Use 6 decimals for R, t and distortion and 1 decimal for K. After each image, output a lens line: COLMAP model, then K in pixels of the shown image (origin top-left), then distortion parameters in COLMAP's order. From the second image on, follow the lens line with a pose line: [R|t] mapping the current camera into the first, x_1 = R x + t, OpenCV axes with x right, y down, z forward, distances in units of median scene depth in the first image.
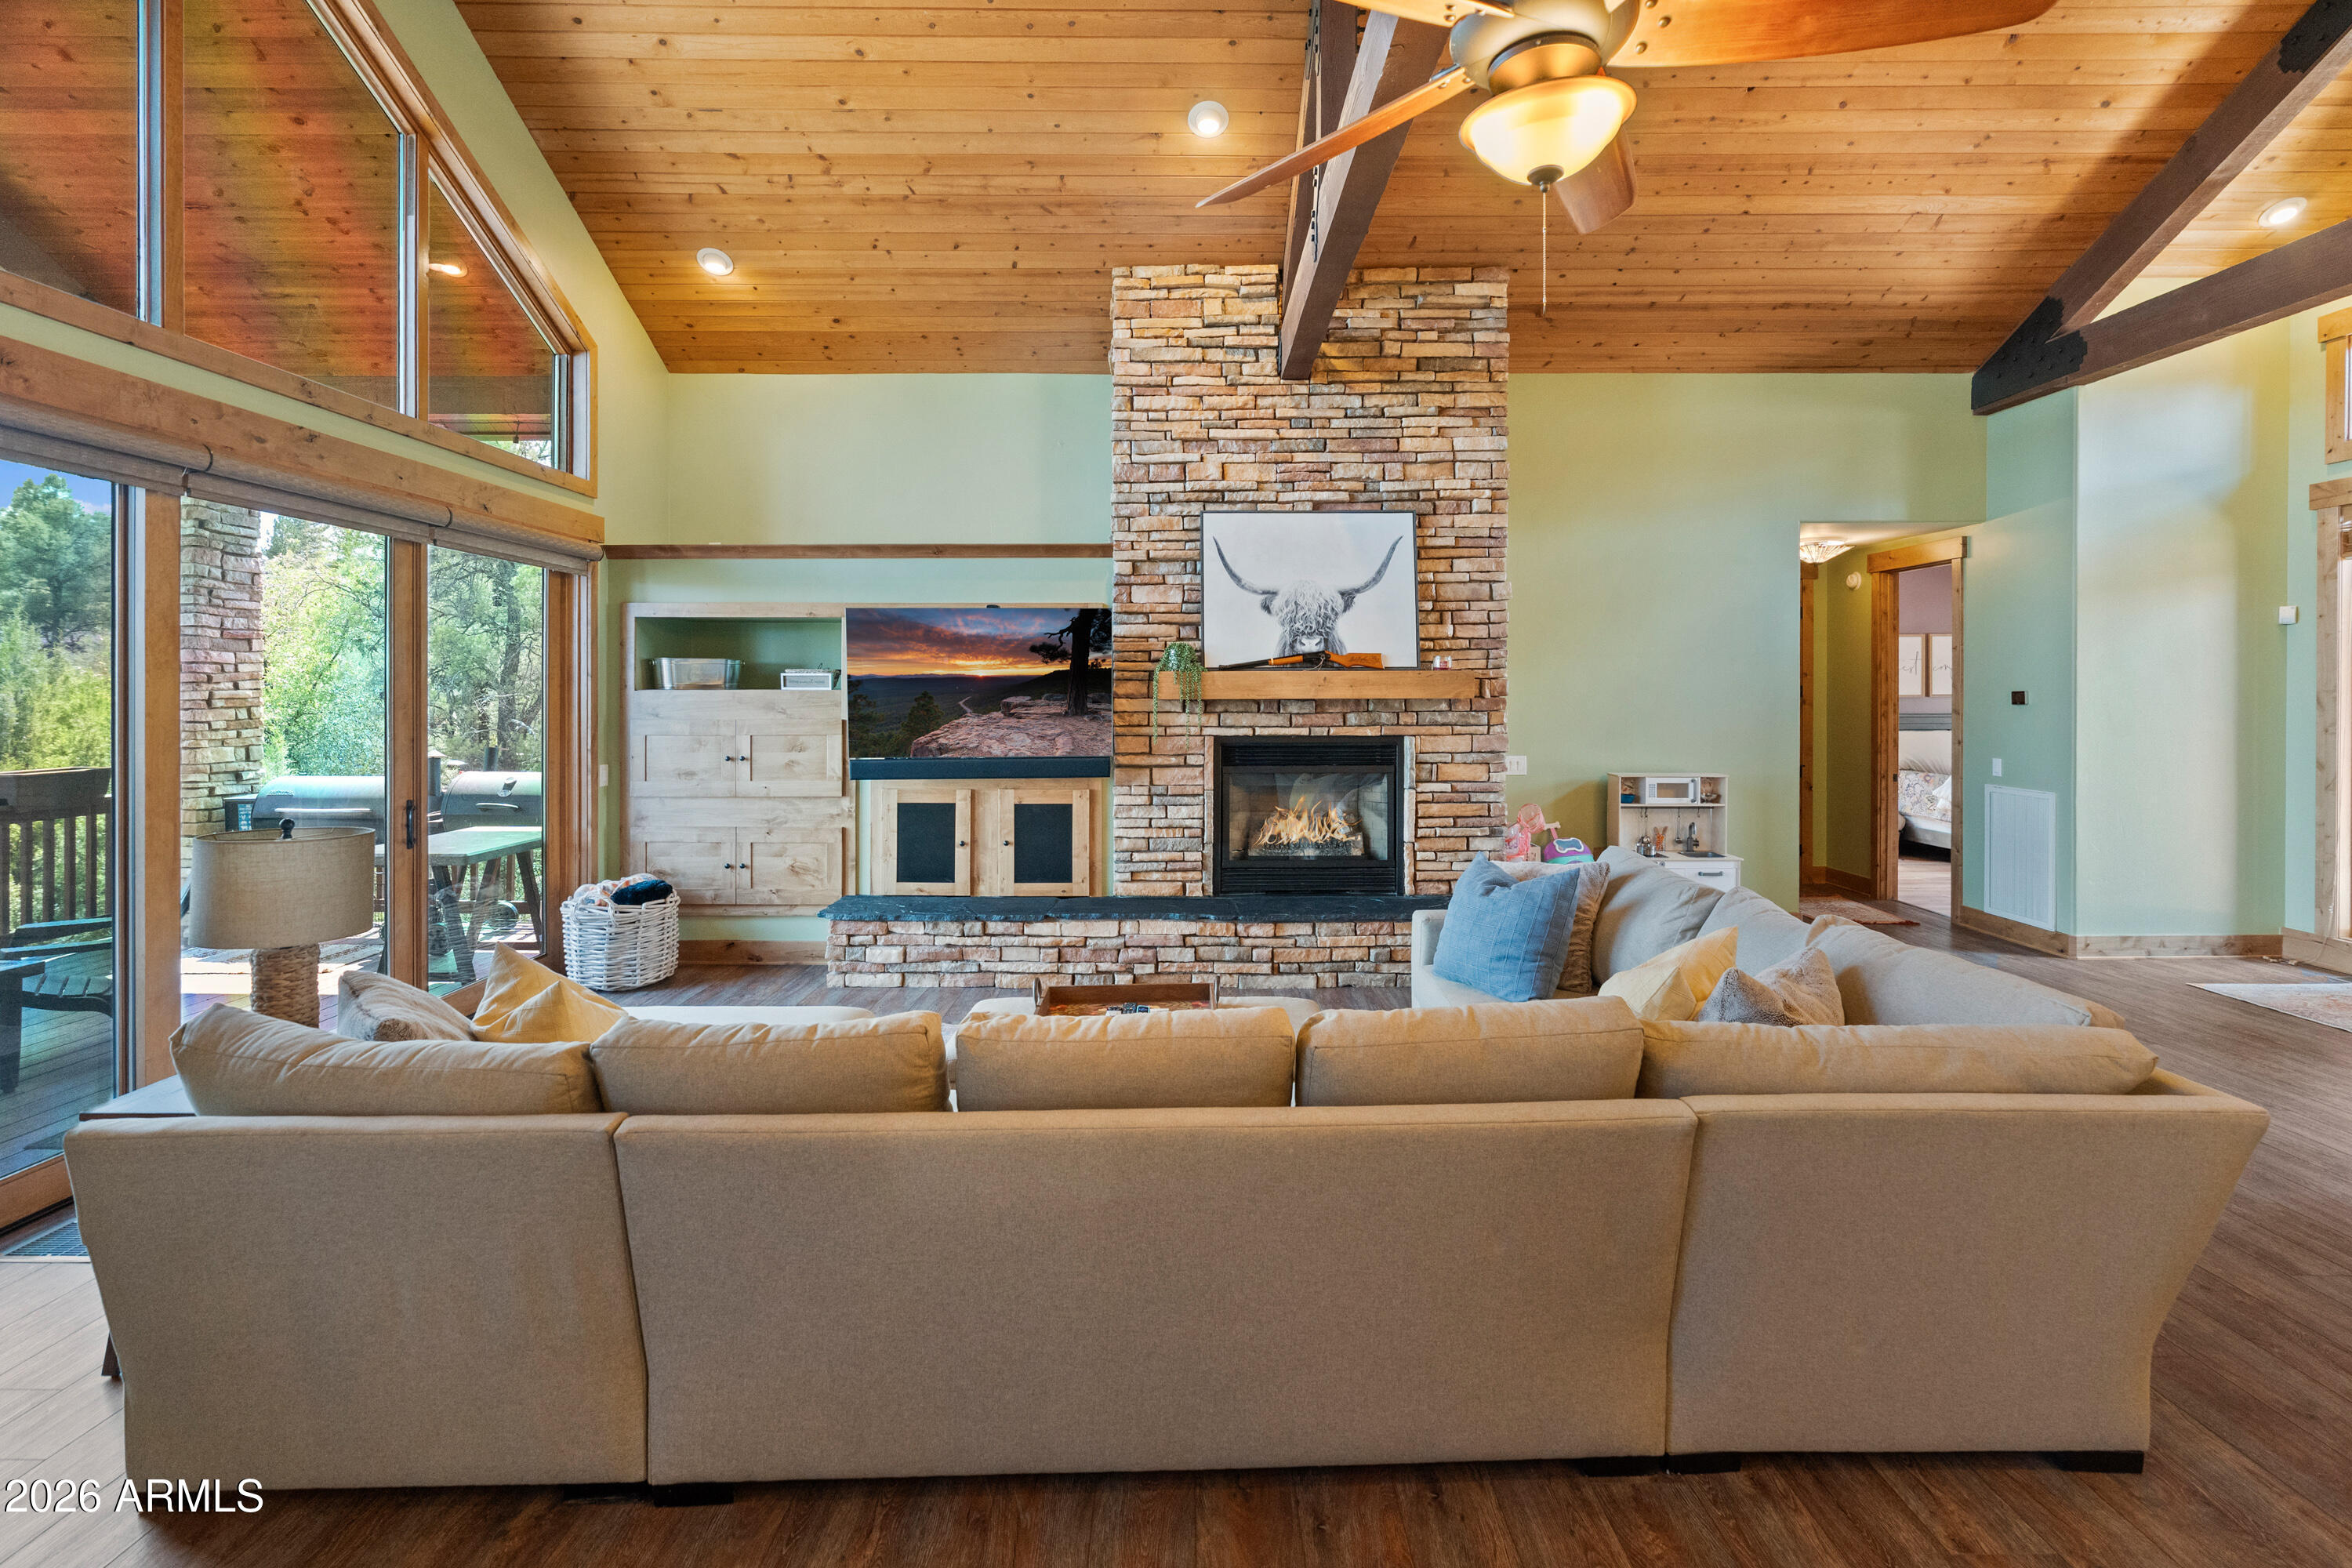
lens RADIAL K [[1107.0, 0, 1191.4], [0, 1107.0, 688.0], [0, 0, 1]] dist [-0.003188, 0.000867]
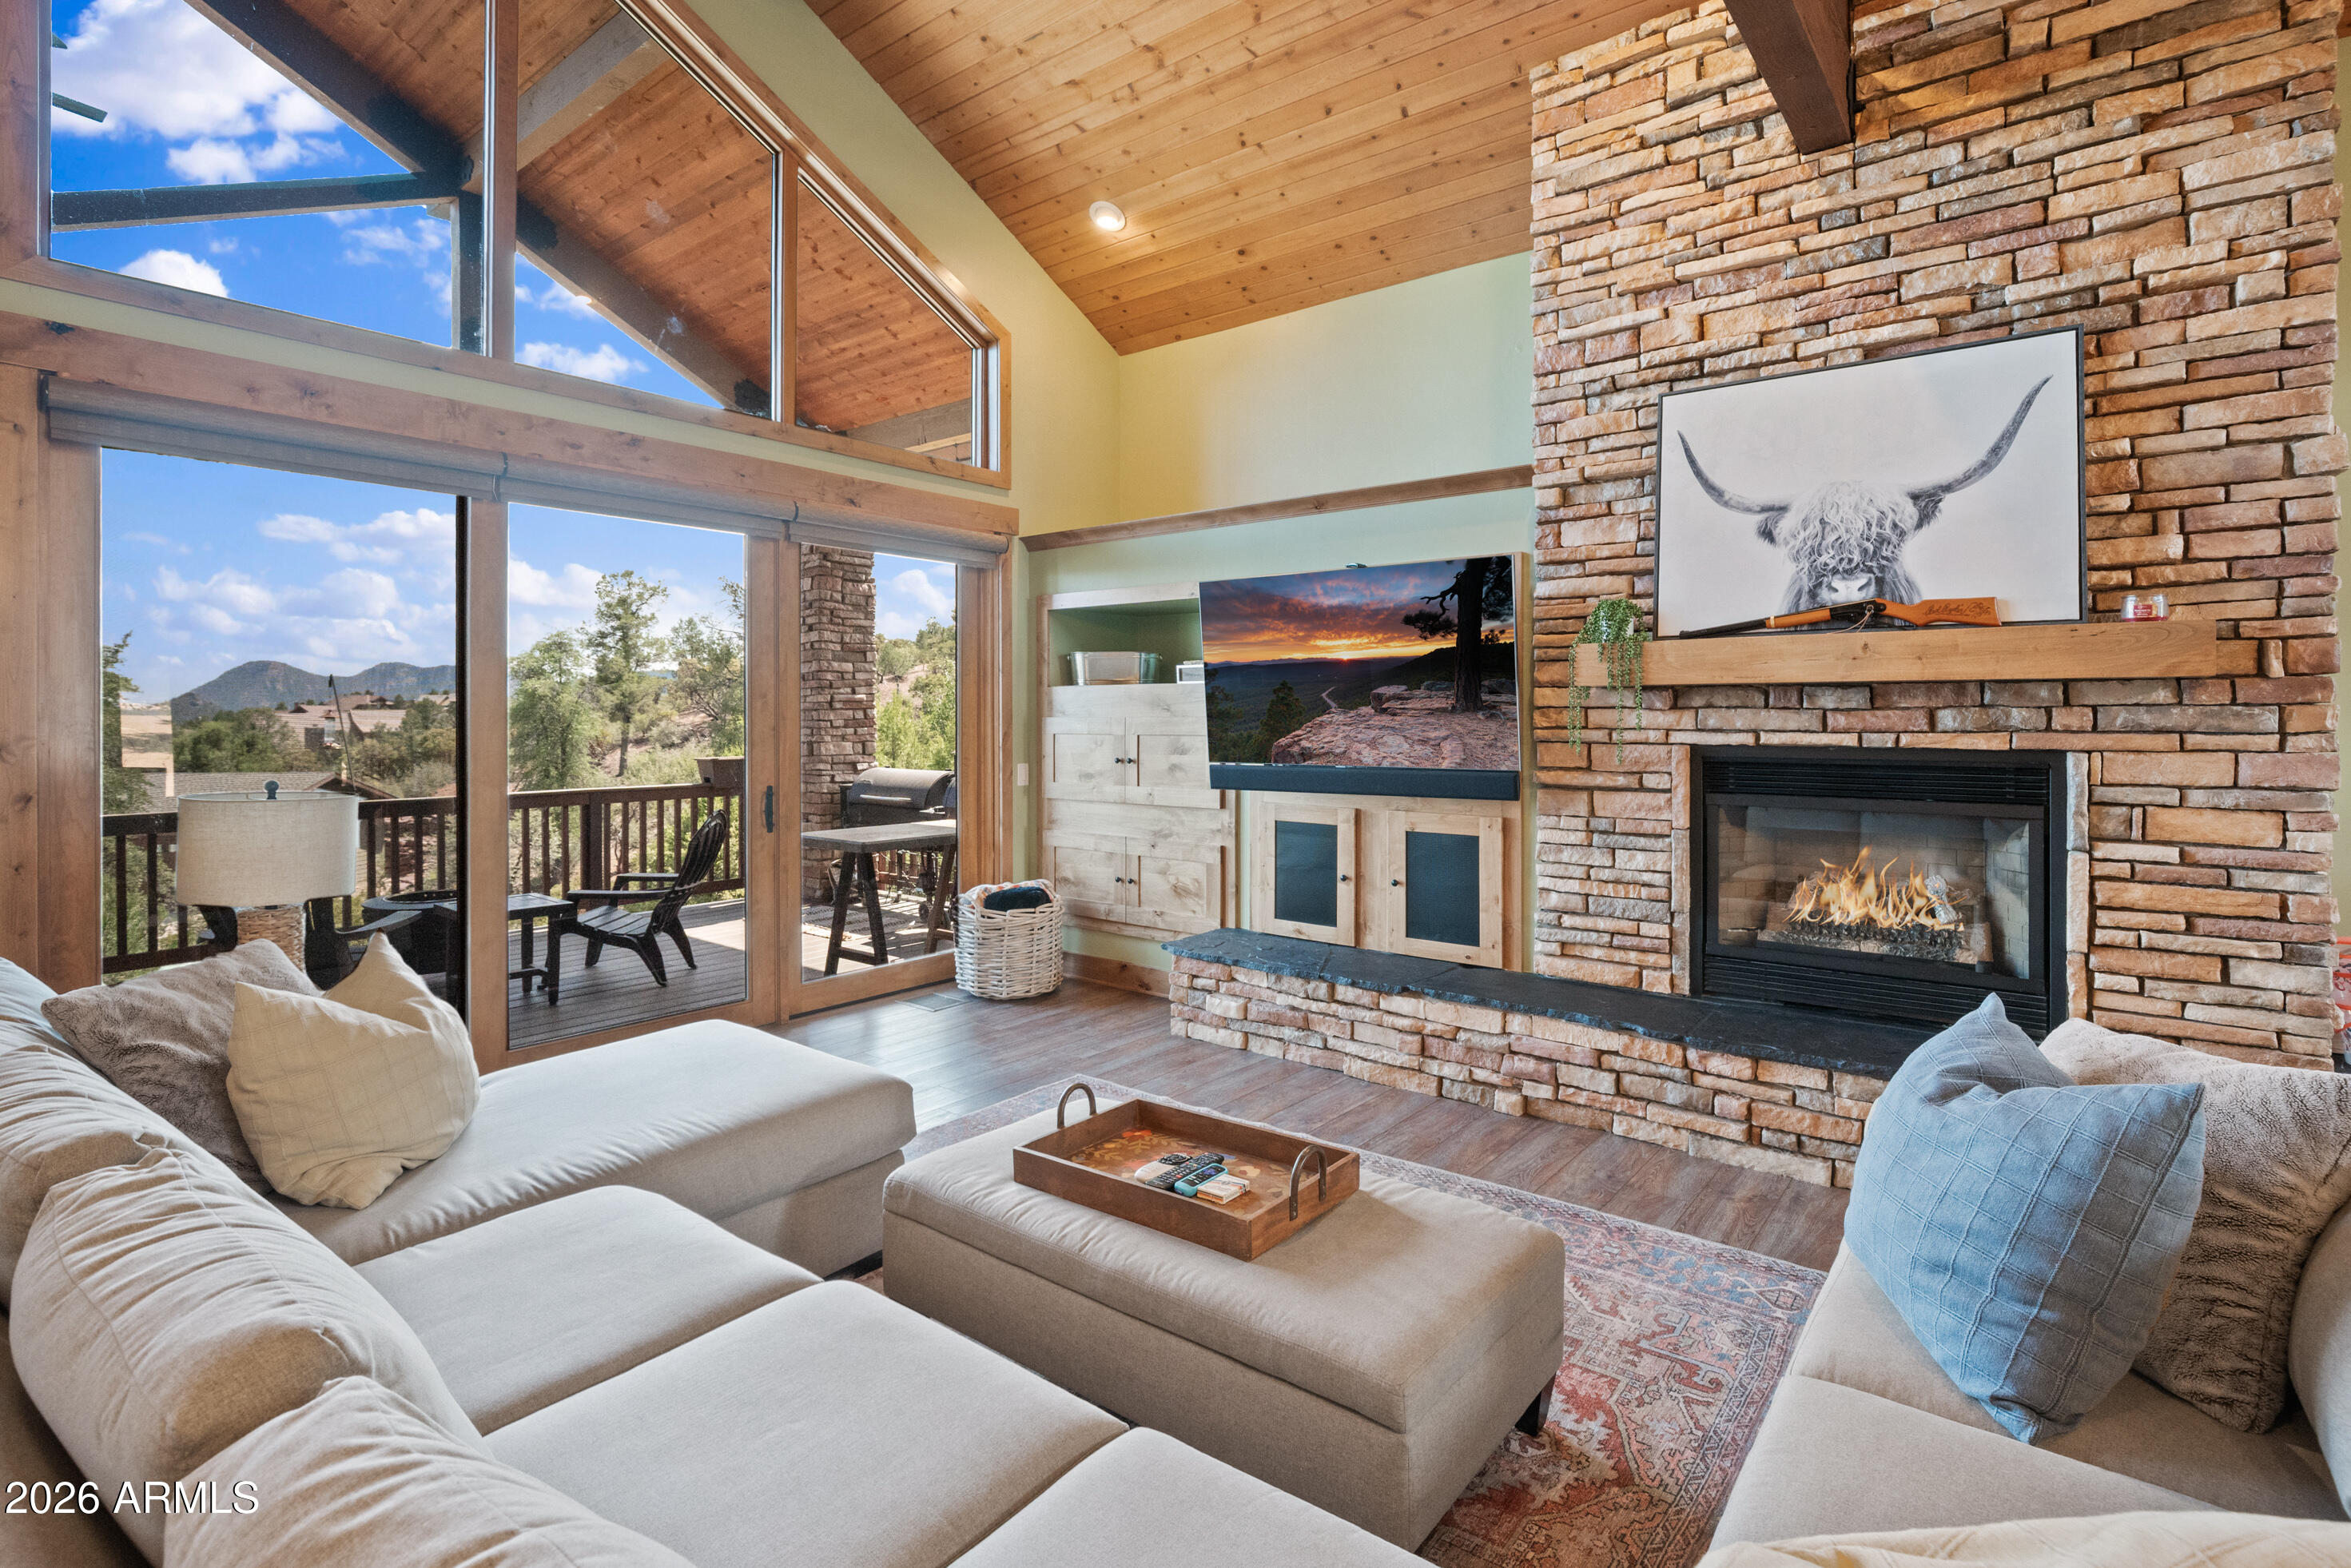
lens RADIAL K [[1141.8, 0, 1173.5], [0, 1141.8, 706.2], [0, 0, 1]] dist [-0.019202, 0.007192]
pose [[0.774546, -0.003595, -0.632508, 0.205182], [0.000832, 0.999989, -0.004664, 0.023958], [0.632517, 0.003086, 0.774540, 0.306670]]
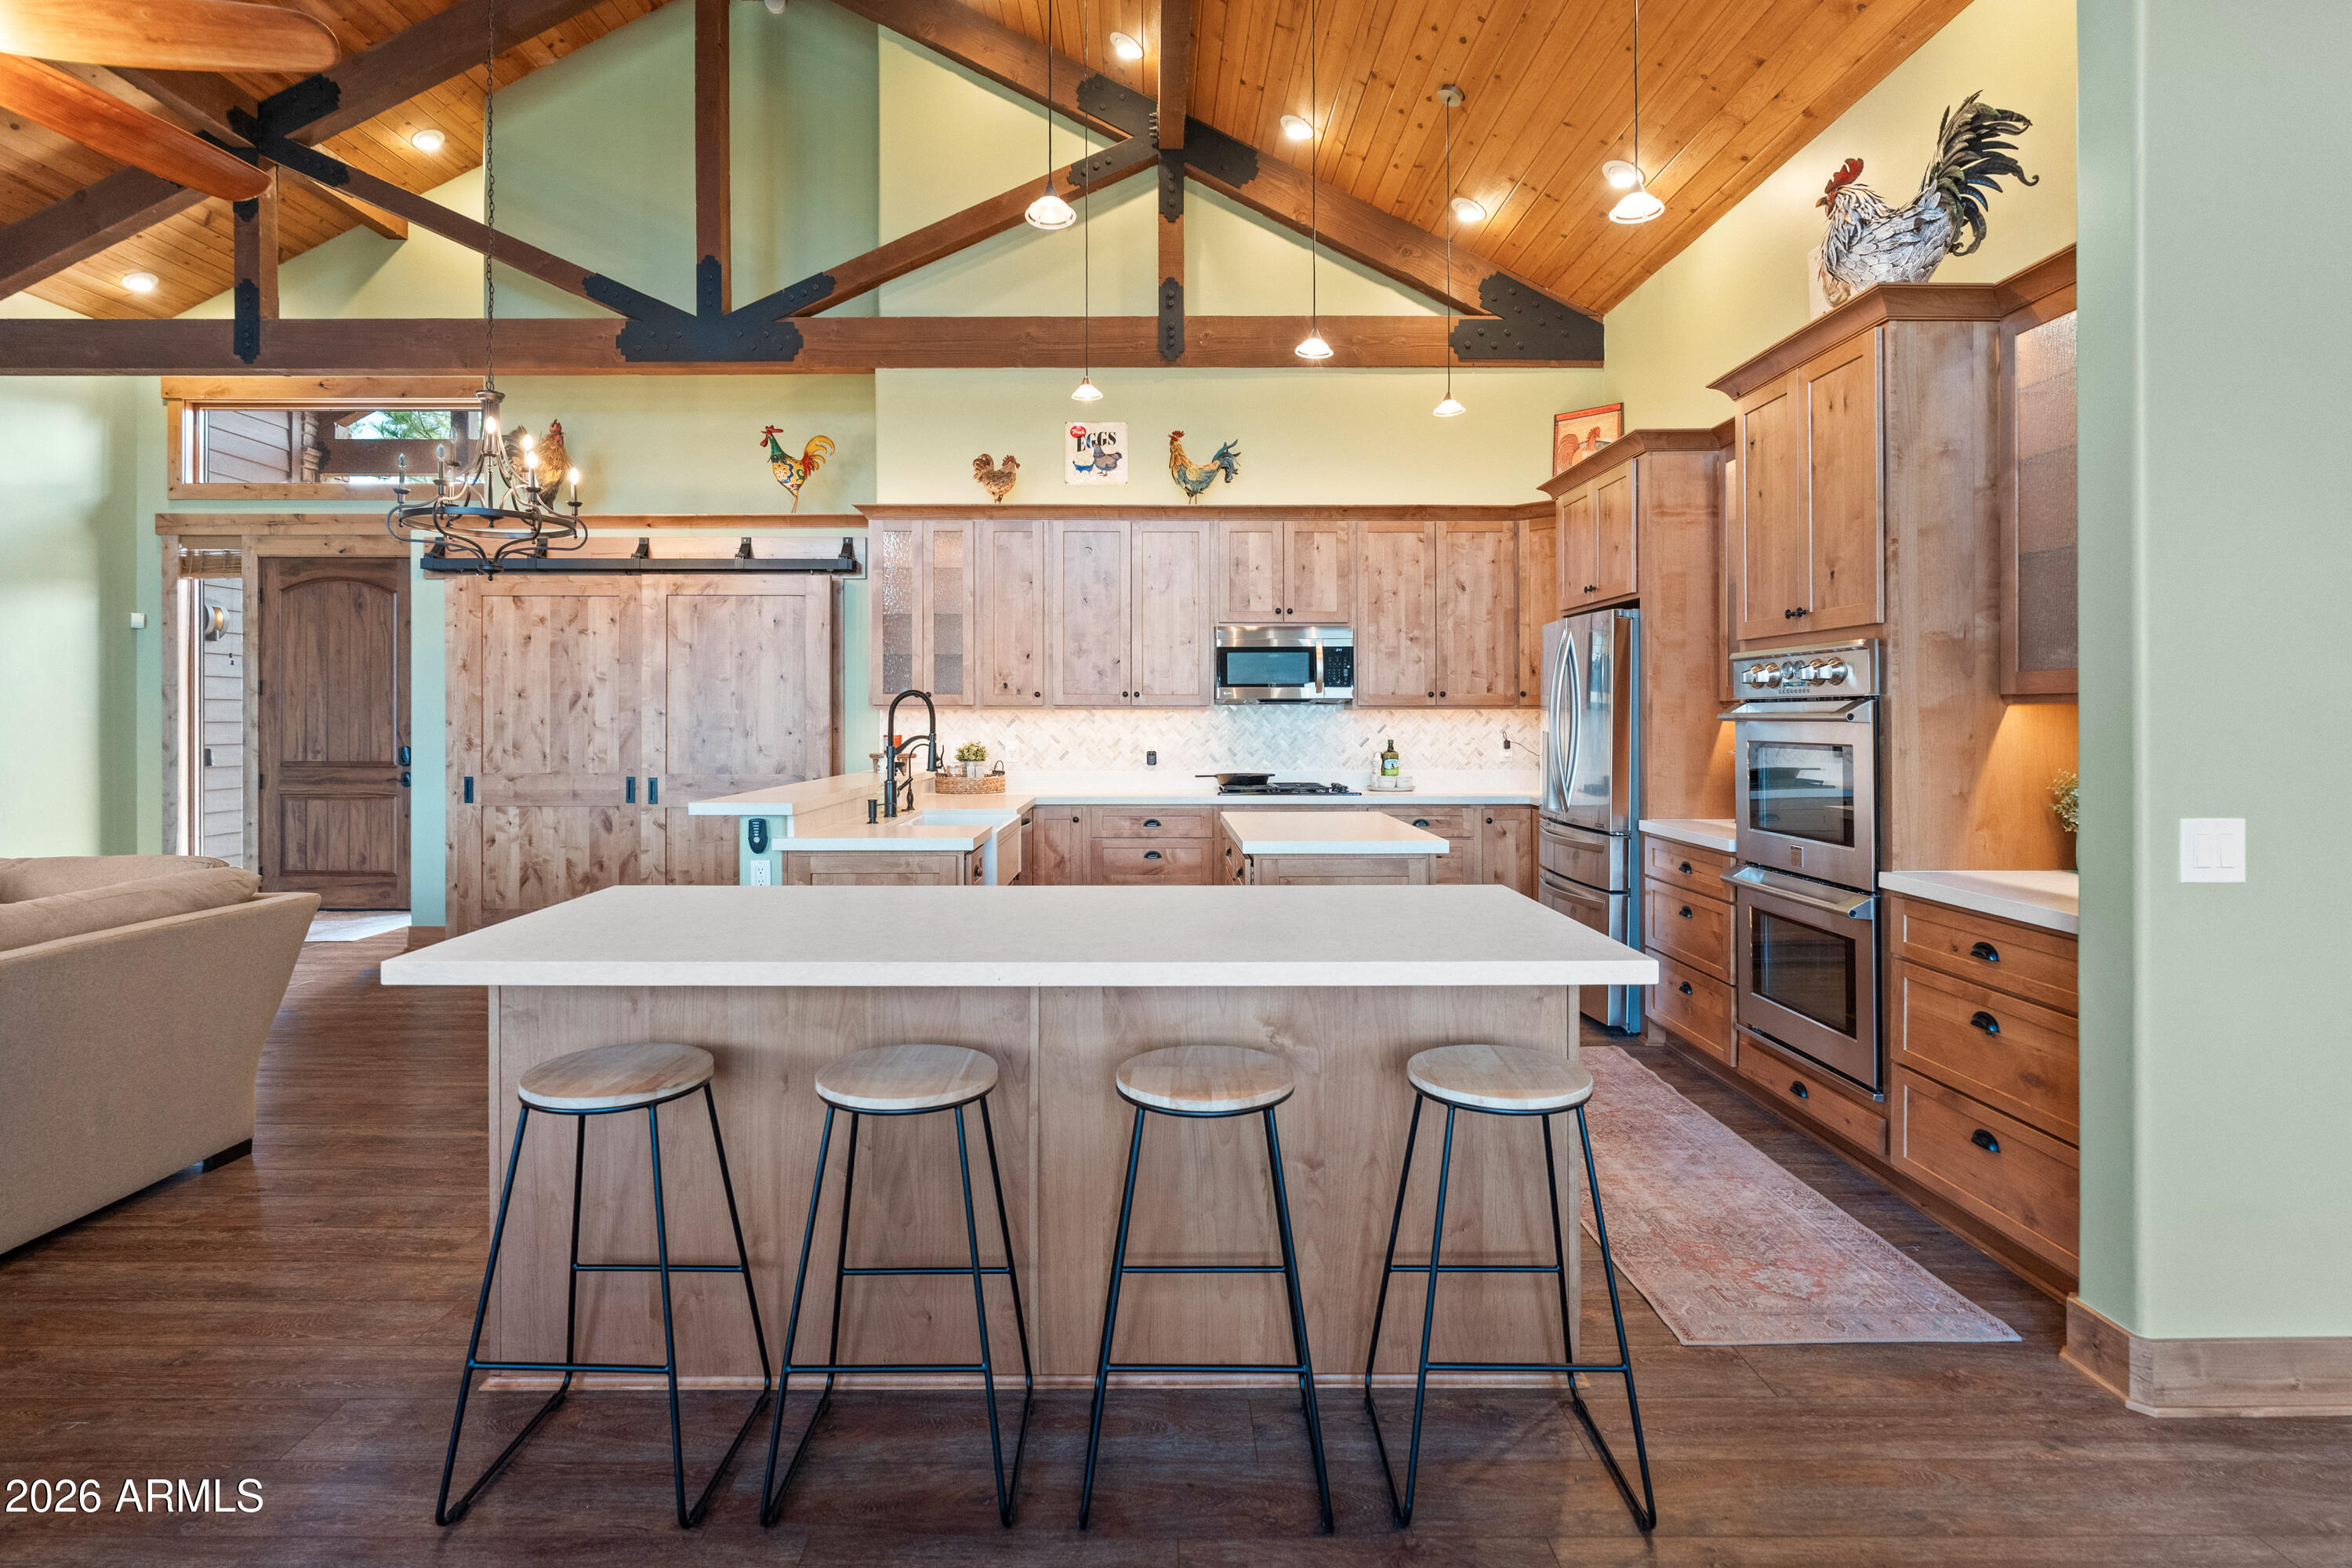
lens RADIAL K [[1184.7, 0, 1162.5], [0, 1184.7, 715.2], [0, 0, 1]] dist [-0.006246, 0.000100]
pose [[-0.006524, 0.001431, 0.999978, -0.280619], [0.003875, 0.999992, -0.001406, 0.042237], [-0.999971, 0.003865, -0.006529, -0.089520]]
